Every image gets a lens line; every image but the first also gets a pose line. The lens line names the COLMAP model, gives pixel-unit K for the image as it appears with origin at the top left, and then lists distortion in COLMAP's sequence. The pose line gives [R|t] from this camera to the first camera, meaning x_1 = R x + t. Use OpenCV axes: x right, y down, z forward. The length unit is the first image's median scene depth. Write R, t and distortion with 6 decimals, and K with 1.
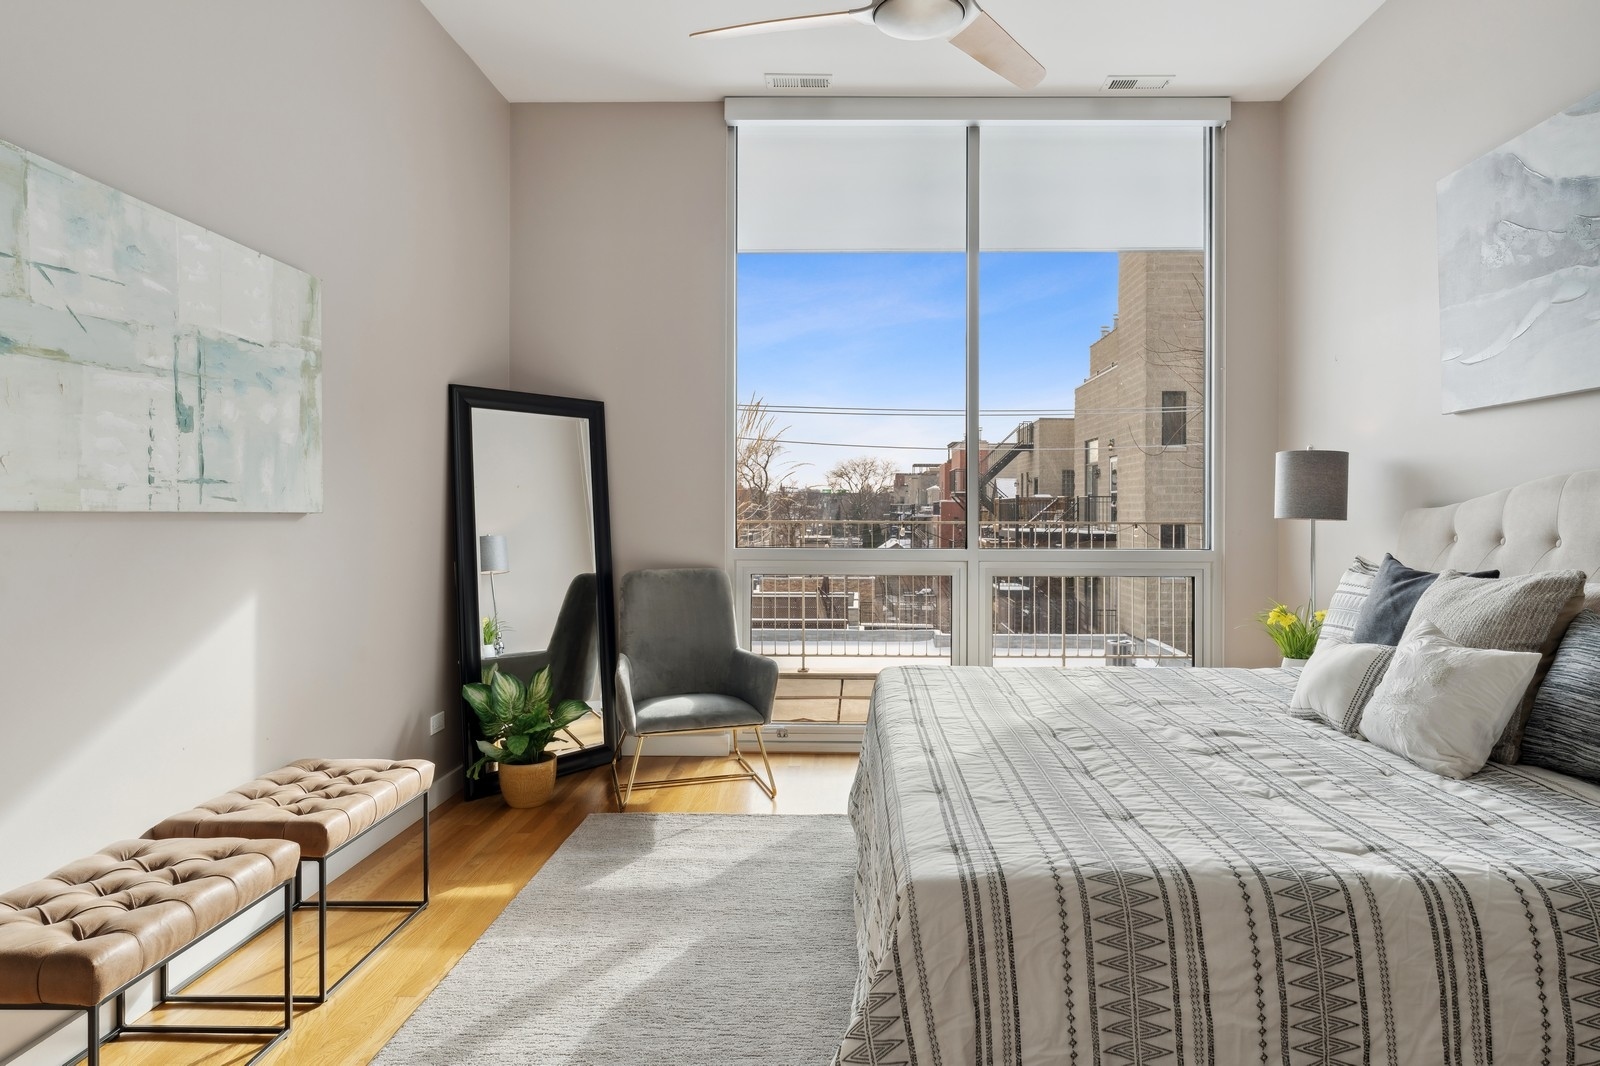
lens RADIAL K [[955.5, 0, 837.0], [0, 955.5, 507.4], [0, 0, 1]] dist [0.000101, -0.001328]
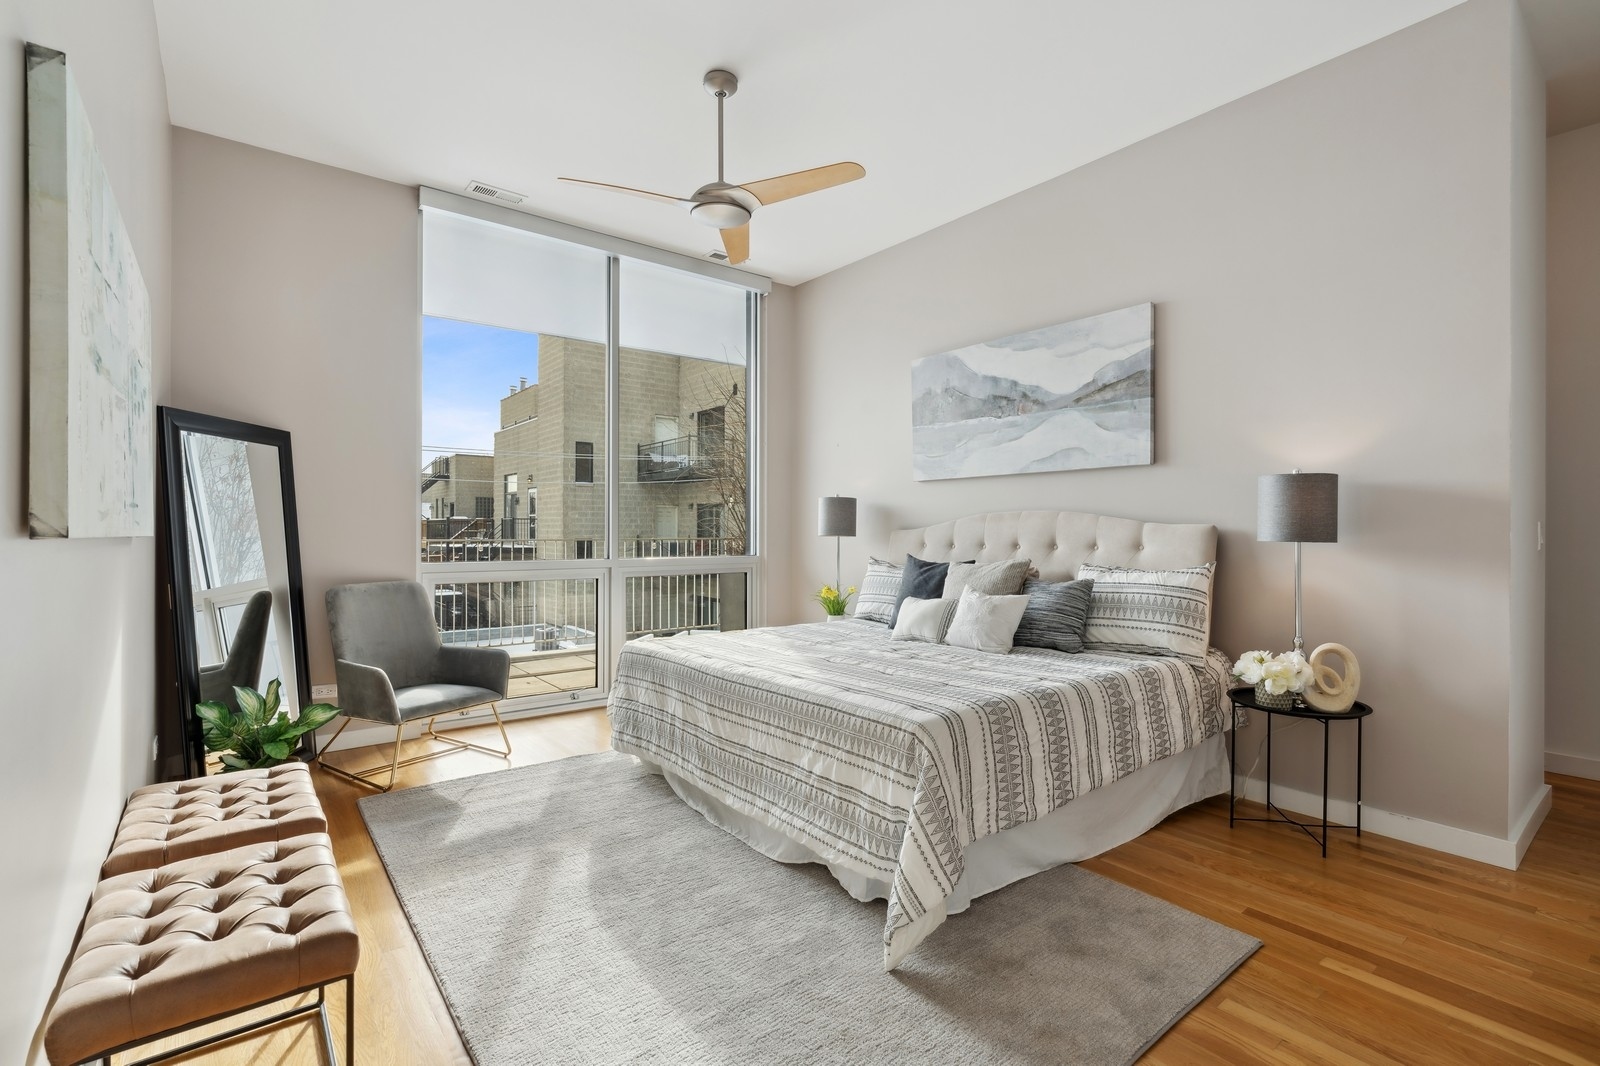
lens RADIAL K [[737.2, 0, 786.9], [0, 737.2, 526.1], [0, 0, 1]] dist [-0.005675, 0.002042]
pose [[0.779667, 0.001865, 0.626192, -0.335987], [-0.001173, 0.999998, -0.001517, -0.003002], [-0.626194, 0.000448, 0.779668, -0.001842]]
